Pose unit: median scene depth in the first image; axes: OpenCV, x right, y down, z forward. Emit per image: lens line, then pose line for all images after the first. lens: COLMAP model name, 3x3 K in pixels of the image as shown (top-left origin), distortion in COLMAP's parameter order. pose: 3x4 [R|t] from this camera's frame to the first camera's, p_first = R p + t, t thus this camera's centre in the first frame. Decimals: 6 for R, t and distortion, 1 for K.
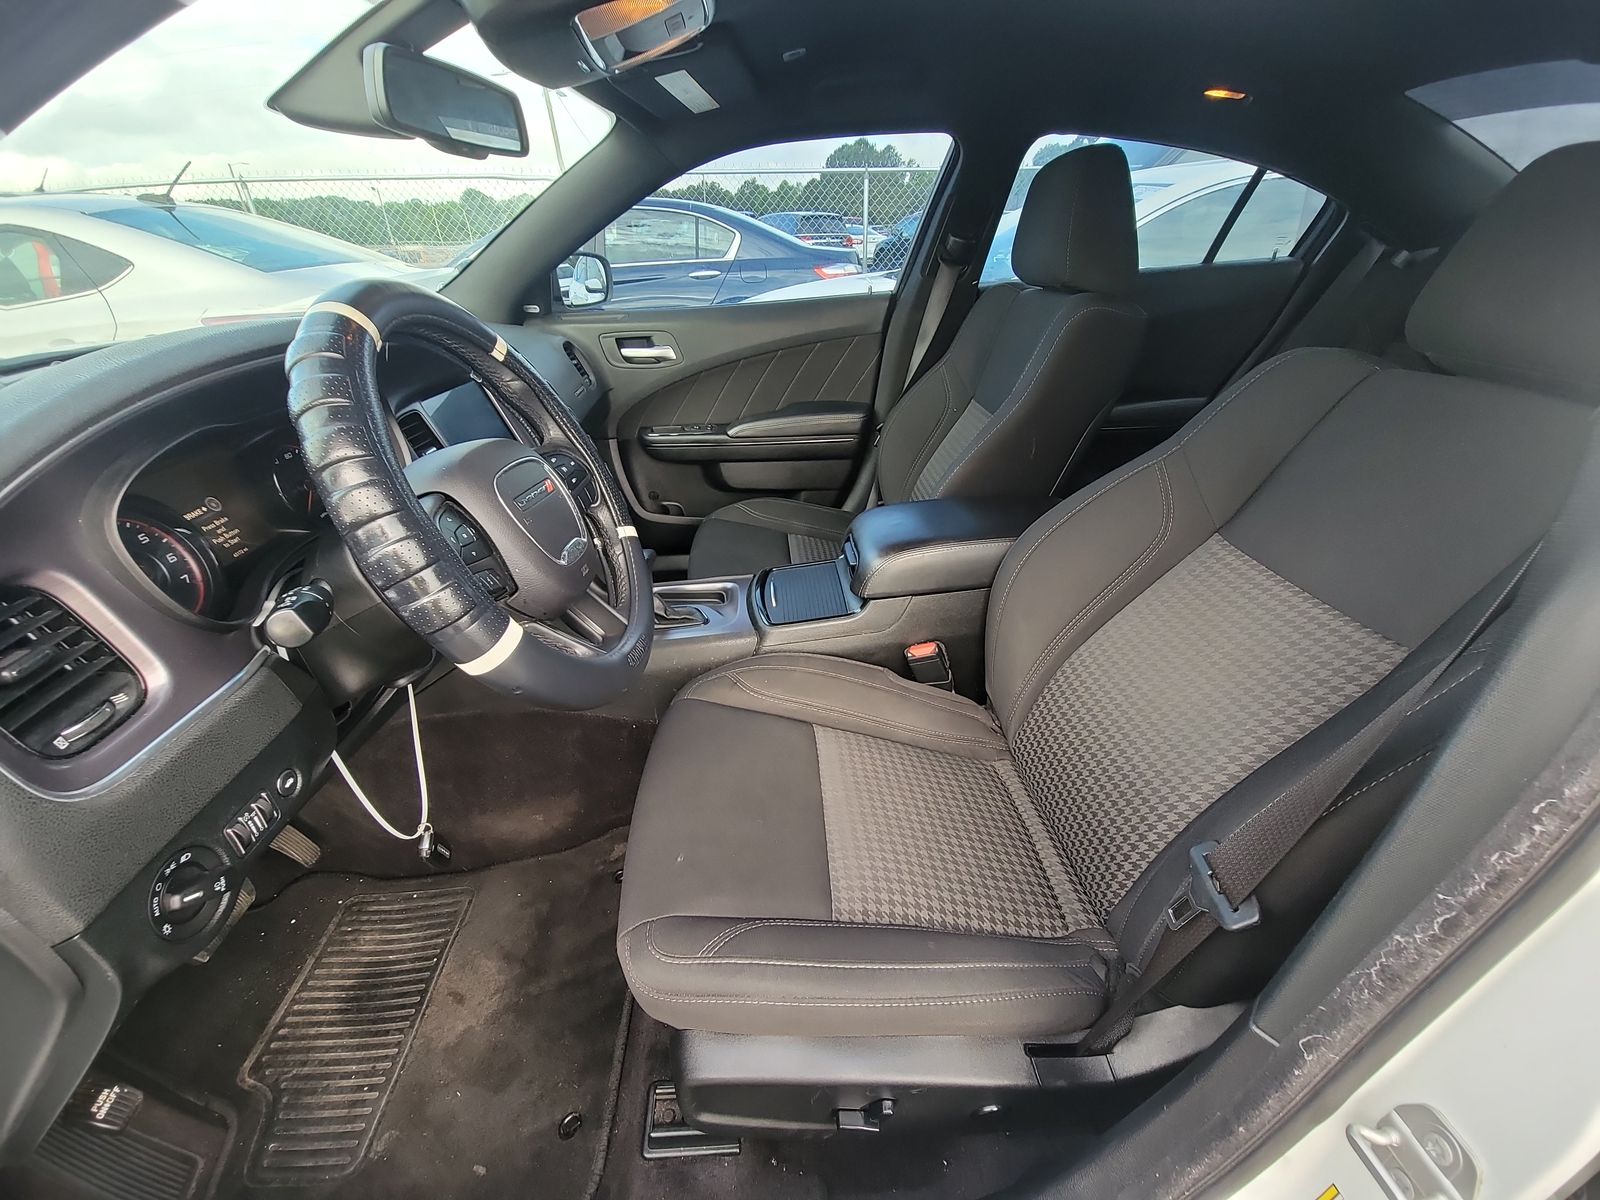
lens RADIAL K [[644.4, 0, 802.1], [0, 644.4, 612.1], [0, 0, 1]] dist [-0.001138, -0.000188]
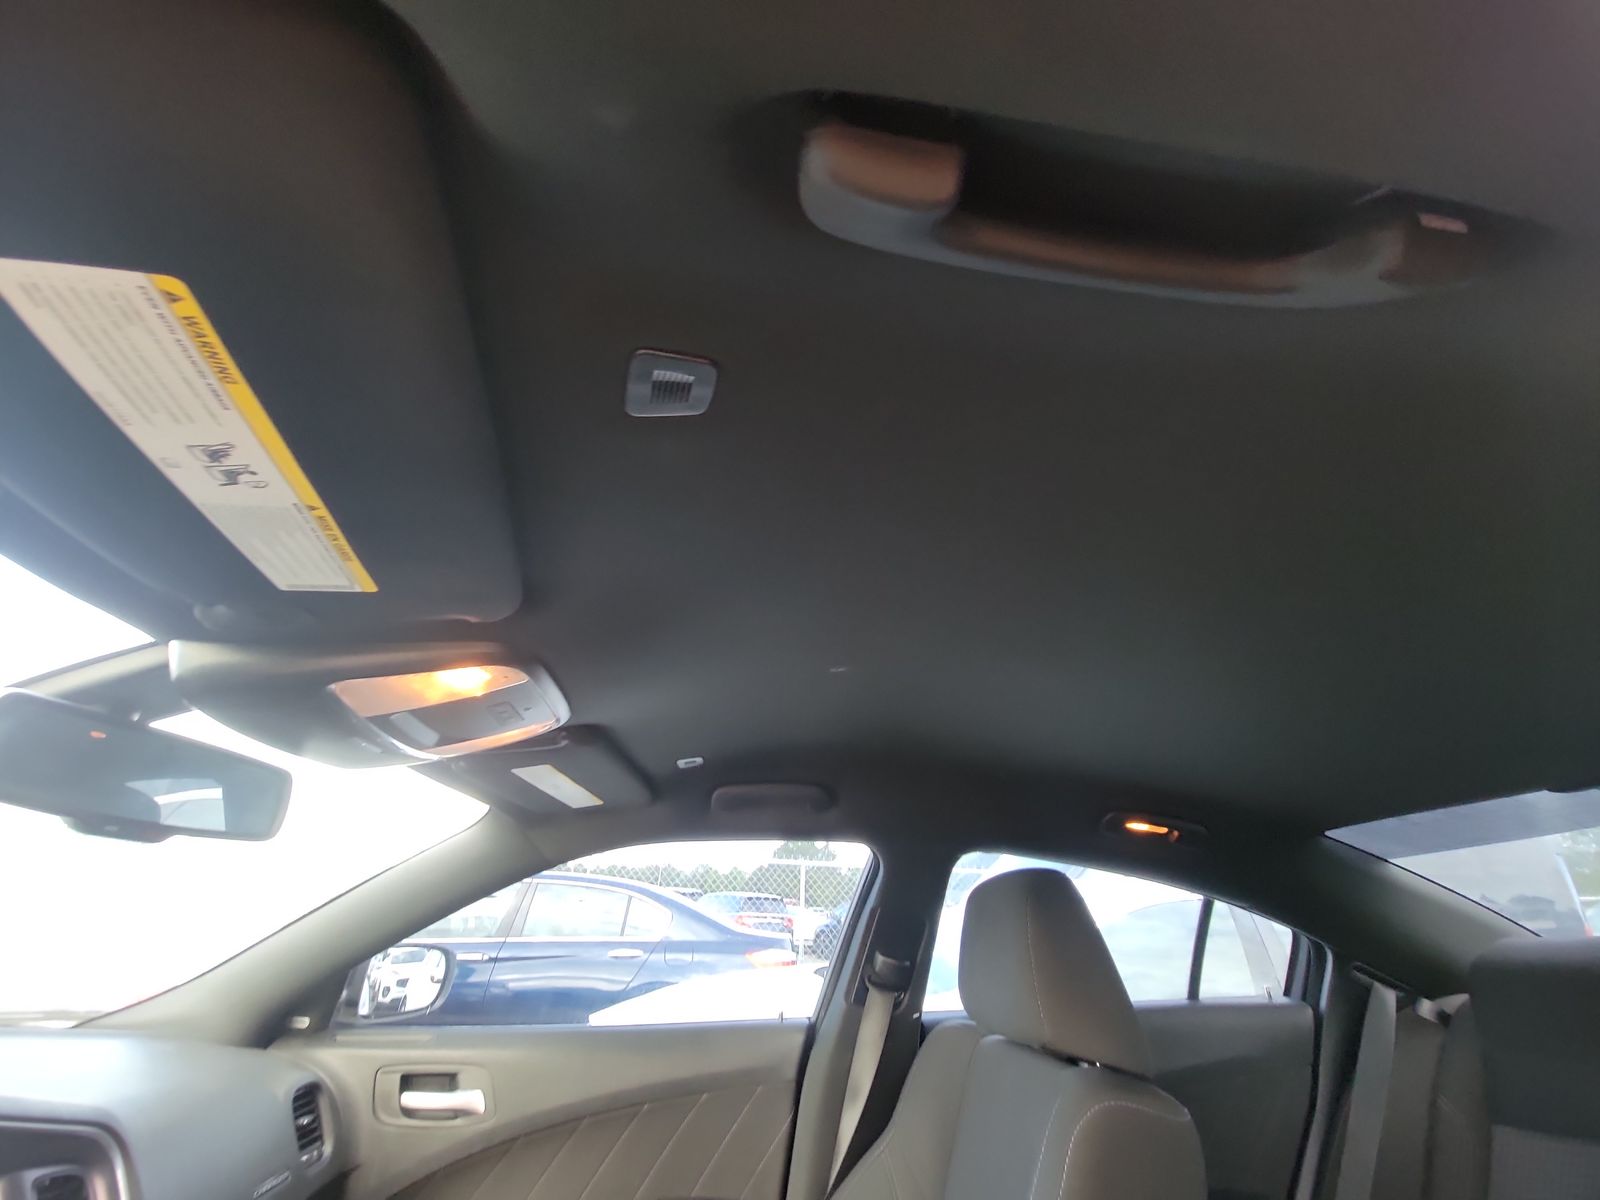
lens RADIAL K [[644.4, 0, 811.5], [0, 644.4, 614.6], [0, 0, 1]] dist [-0.001138, -0.000188]
pose [[0.994555, 0.083395, 0.062487, 0.055996], [0.003985, 0.568756, -0.822497, -0.149183], [-0.104132, 0.818268, 0.565327, 0.188388]]
